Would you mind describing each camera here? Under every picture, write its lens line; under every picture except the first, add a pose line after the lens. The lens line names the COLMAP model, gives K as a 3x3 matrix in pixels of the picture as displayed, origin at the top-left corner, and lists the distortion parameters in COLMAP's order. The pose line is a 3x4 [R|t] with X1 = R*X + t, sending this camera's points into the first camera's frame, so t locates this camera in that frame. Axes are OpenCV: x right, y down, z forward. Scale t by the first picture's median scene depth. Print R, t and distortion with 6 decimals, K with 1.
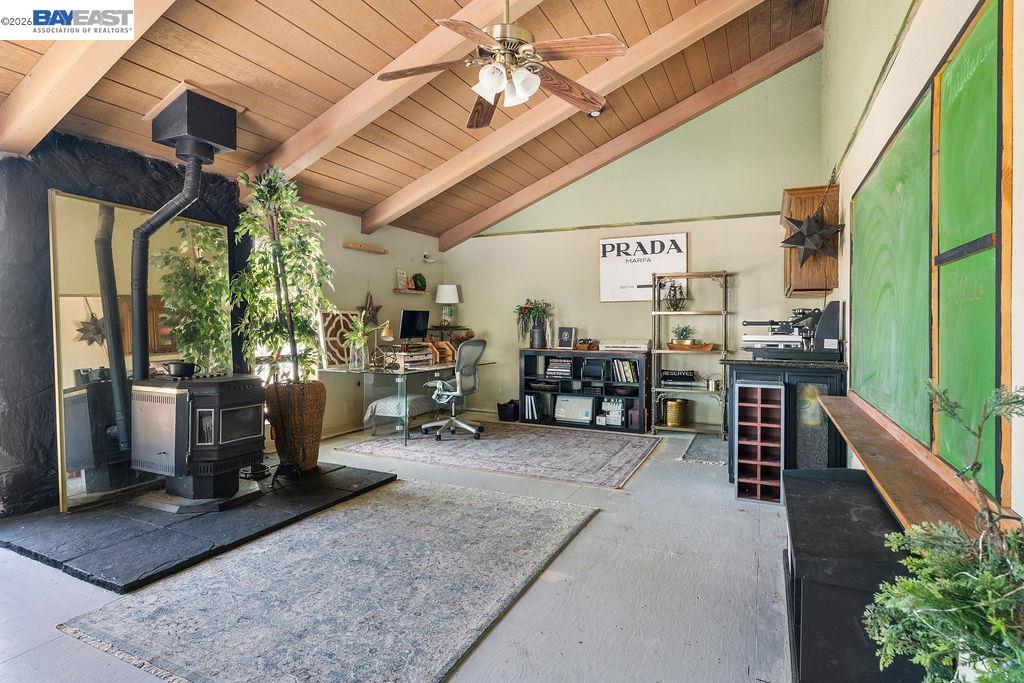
lens RADIAL K [[544.1, 0, 506.2], [0, 544.1, 307.8], [0, 0, 1]] dist [0.003470, 0.000569]
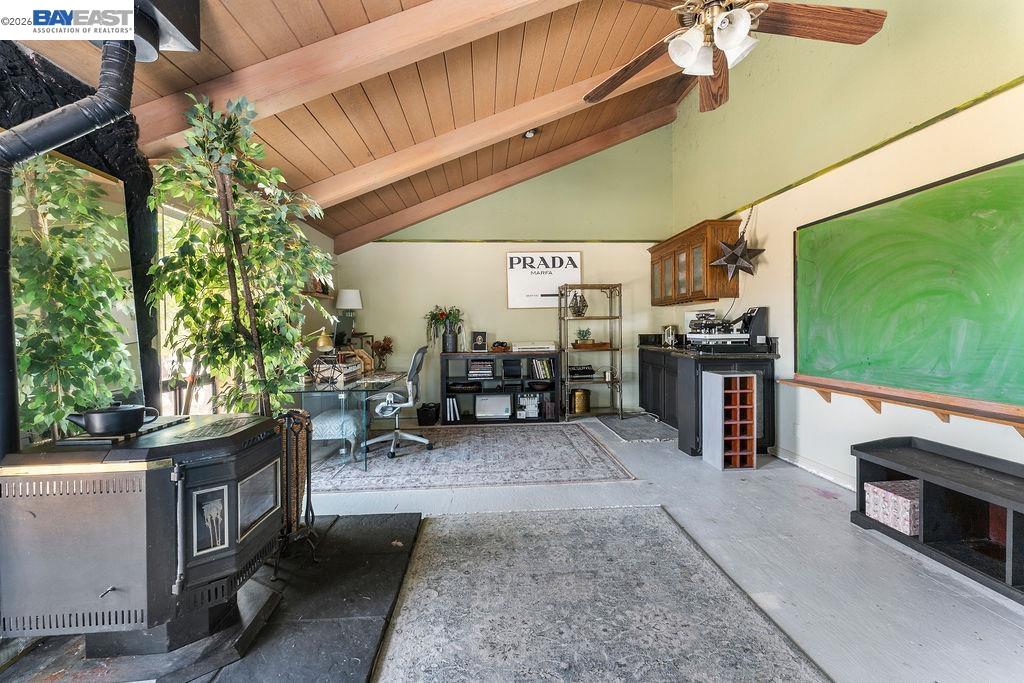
lens RADIAL K [[423.8, 0, 512.0], [0, 423.8, 323.9], [0, 0, 1]] dist [0.002042, 0.000035]
pose [[0.866626, -0.009987, 0.498858, -0.277906], [0.001325, 0.999842, 0.017714, 0.005842], [-0.498956, -0.014691, 0.866503, 0.262225]]
